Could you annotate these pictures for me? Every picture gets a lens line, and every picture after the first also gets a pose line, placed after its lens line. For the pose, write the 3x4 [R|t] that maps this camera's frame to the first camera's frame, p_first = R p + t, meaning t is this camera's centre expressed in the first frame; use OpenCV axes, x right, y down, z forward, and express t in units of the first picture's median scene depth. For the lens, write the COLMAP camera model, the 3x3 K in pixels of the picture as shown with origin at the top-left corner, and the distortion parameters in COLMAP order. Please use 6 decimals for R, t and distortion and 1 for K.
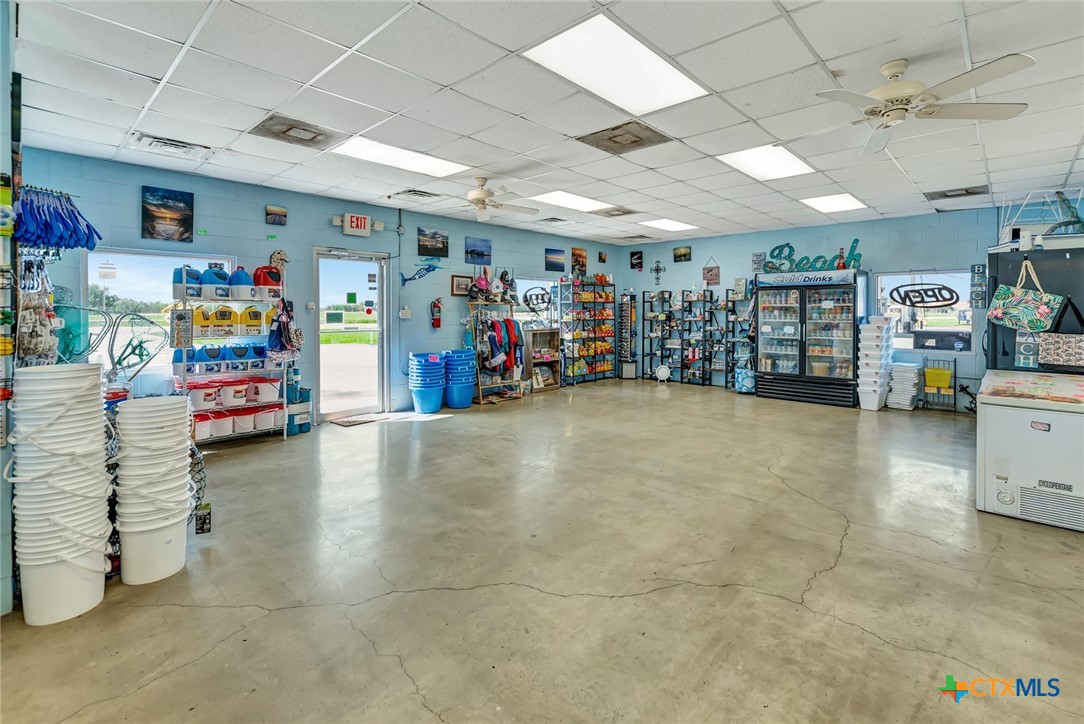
lens RADIAL K [[505.1, 0, 544.1], [0, 505.1, 315.6], [0, 0, 1]] dist [0.003467, 0.000529]
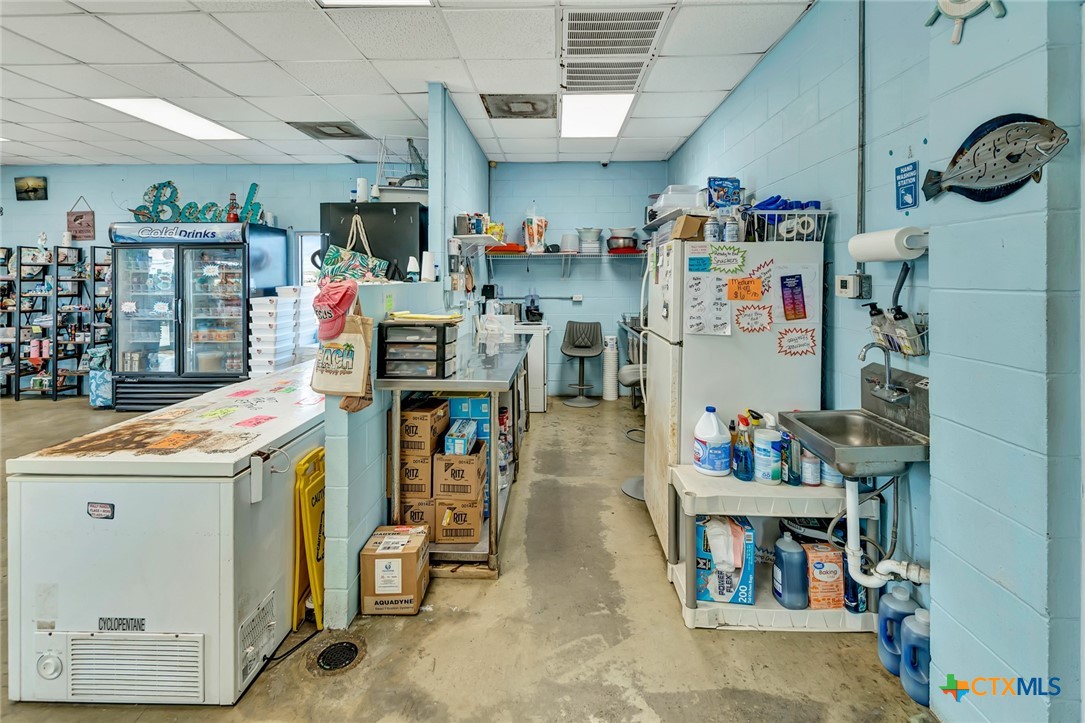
lens RADIAL K [[501.6, 0, 559.5], [0, 501.6, 279.7], [0, 0, 1]] dist [0.011701, -0.001121]
pose [[0.744433, -0.006297, 0.667667, 0.449008], [0.010497, 0.999942, -0.002273, -0.002420], [-0.667614, 0.008700, 0.744456, 0.144139]]
